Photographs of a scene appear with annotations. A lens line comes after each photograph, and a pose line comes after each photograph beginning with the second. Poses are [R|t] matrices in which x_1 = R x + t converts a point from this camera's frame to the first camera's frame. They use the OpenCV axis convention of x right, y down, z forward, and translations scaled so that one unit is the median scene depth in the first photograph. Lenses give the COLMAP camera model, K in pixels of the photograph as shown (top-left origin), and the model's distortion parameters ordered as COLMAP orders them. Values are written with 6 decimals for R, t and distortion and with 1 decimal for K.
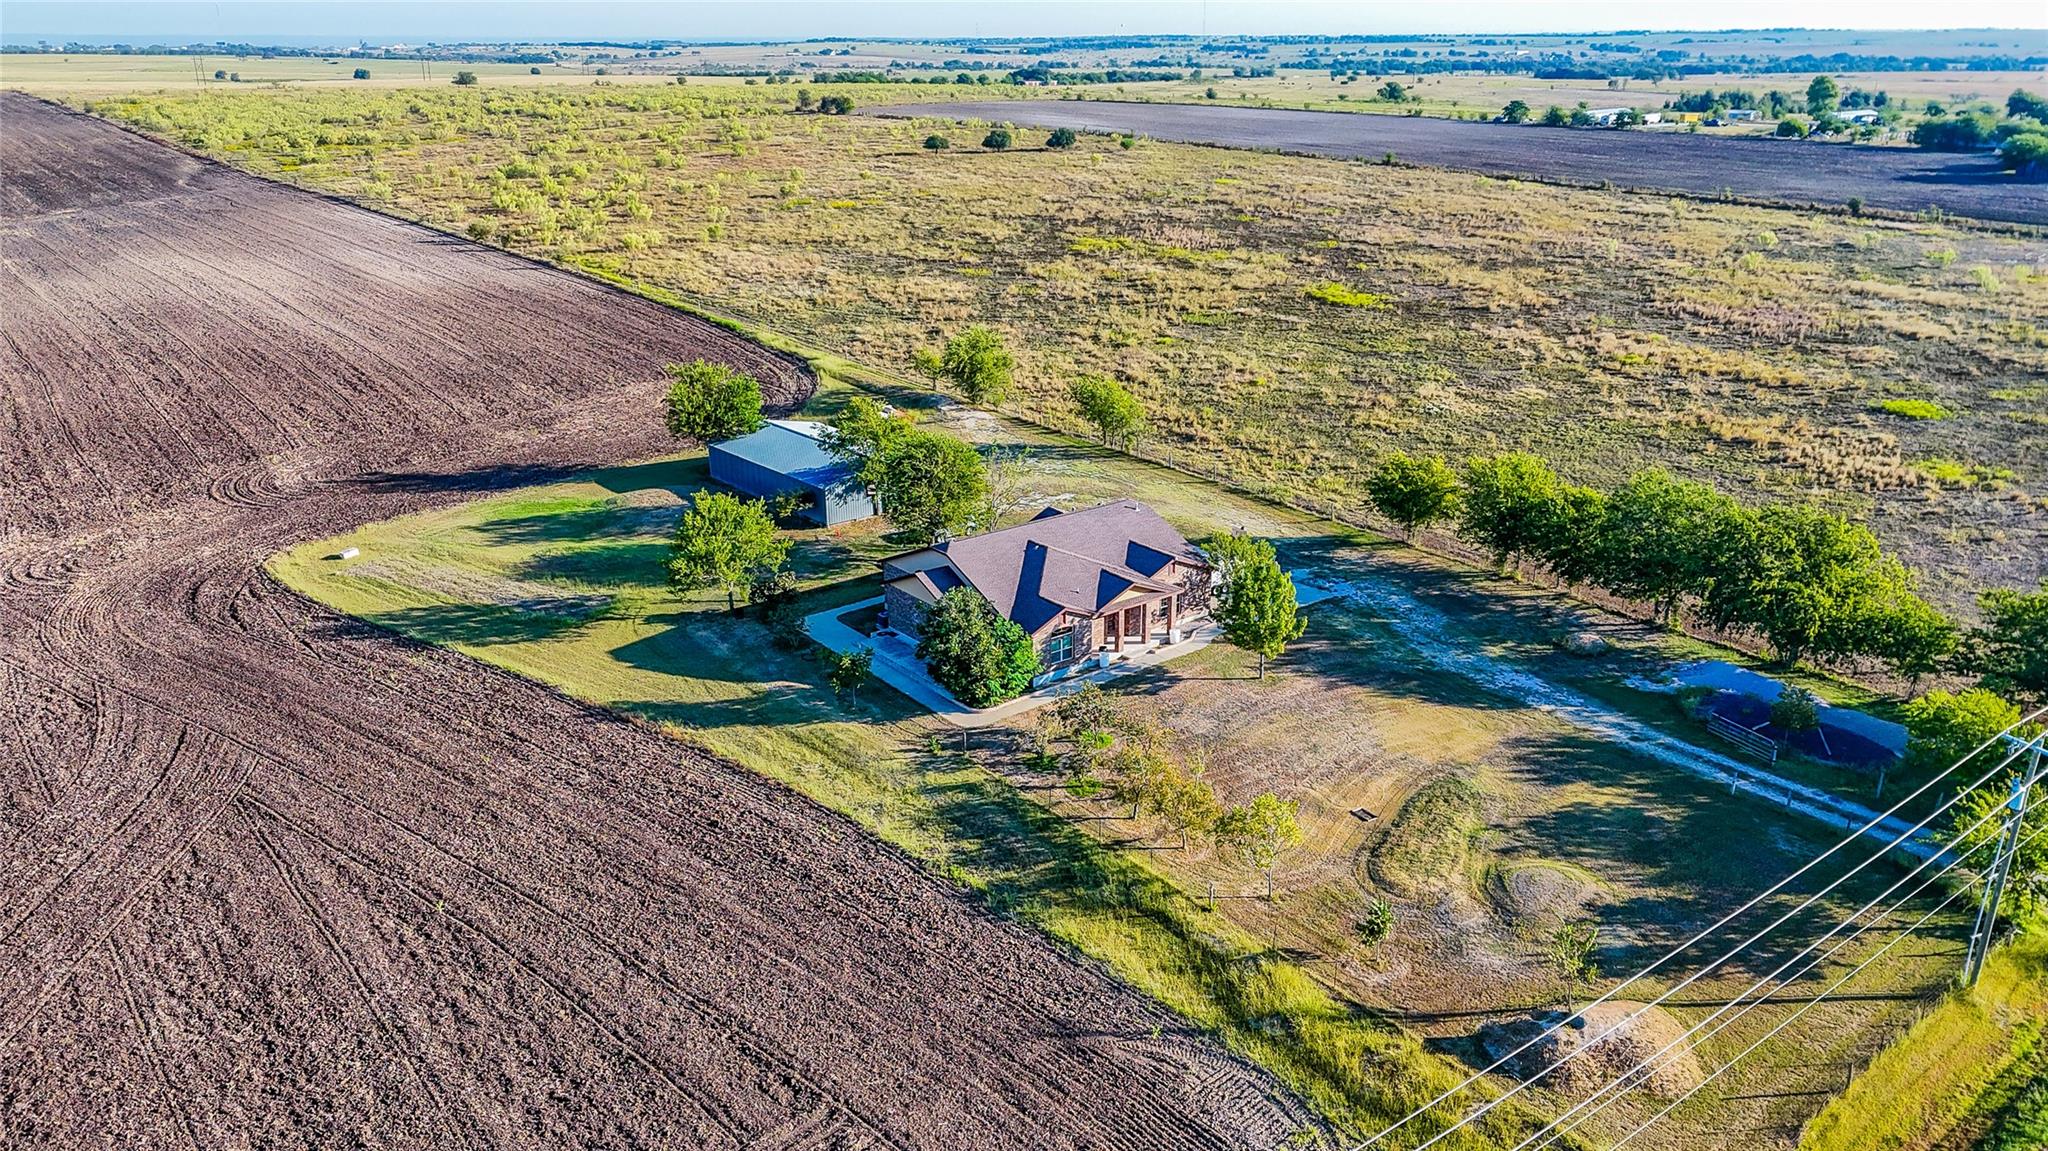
lens RADIAL K [[1498.3, 0, 1019.0], [0, 1498.3, 583.3], [0, 0, 1]] dist [0.072752, -0.066330]
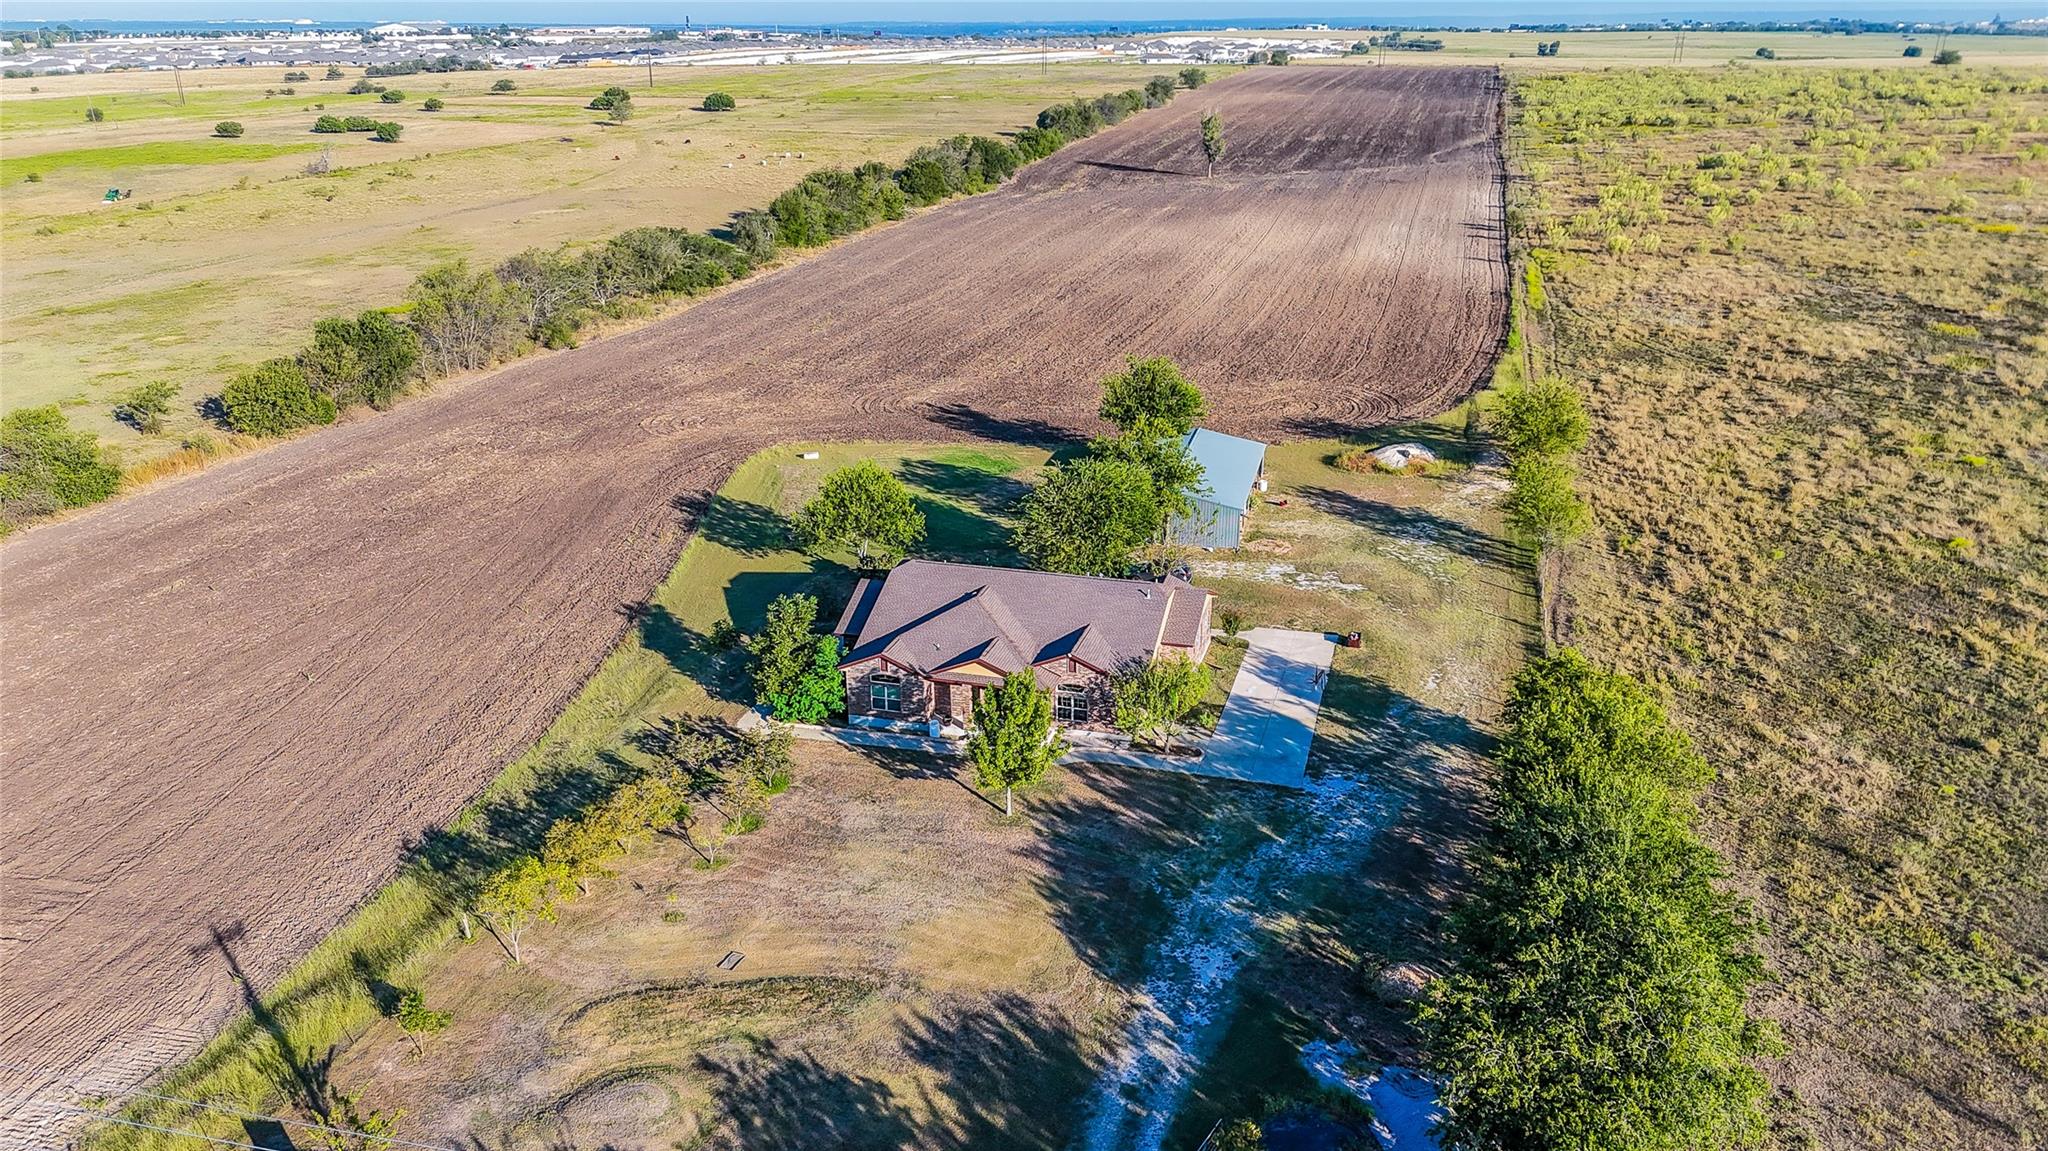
lens RADIAL K [[1498.3, 0, 1017.0], [0, 1498.3, 590.7], [0, 0, 1]] dist [0.072752, -0.066330]
pose [[0.585614, 0.287544, -0.757875, 0.577363], [-0.273587, 0.950218, 0.149119, -0.135973], [0.763024, 0.120019, 0.635129, 0.358776]]
